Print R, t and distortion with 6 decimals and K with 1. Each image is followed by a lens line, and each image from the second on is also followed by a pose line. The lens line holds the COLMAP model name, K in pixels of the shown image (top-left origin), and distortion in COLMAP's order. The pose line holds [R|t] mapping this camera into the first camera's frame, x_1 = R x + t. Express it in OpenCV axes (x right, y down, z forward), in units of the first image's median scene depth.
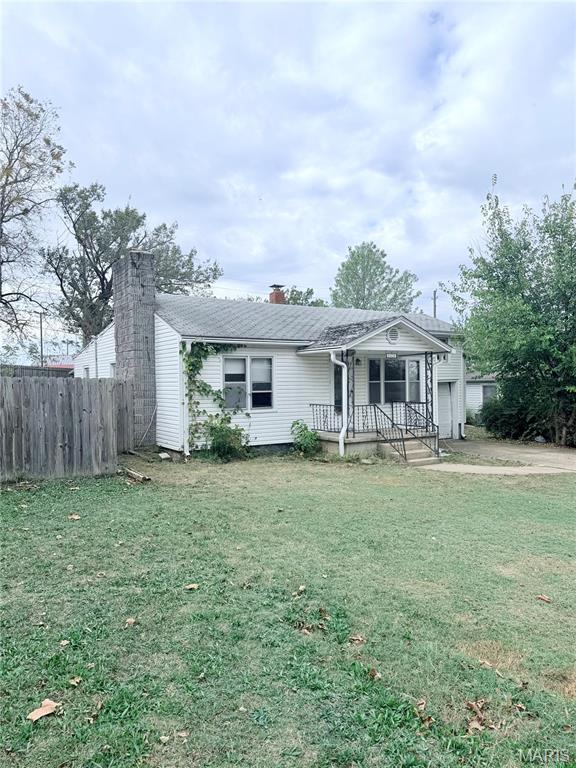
lens RADIAL K [[544.9, 0, 288.4], [0, 544.9, 385.1], [0, 0, 1]] dist [0.006400, 0.001080]
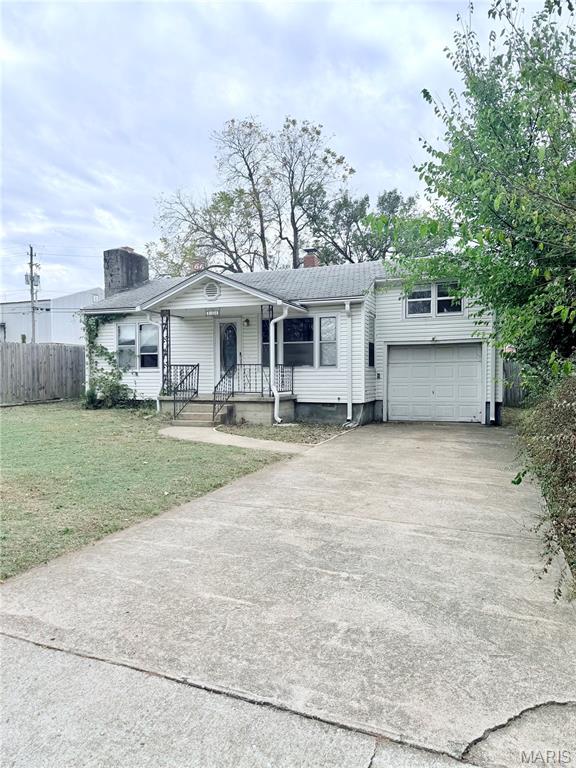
lens RADIAL K [[544.9, 0, 288.5], [0, 544.9, 382.1], [0, 0, 1]] dist [0.006400, 0.001080]
pose [[0.614340, 0.020566, -0.788774, 1.066551], [-0.008657, 0.999776, 0.019326, 0.048317], [0.788994, -0.005045, 0.614380, 0.546442]]
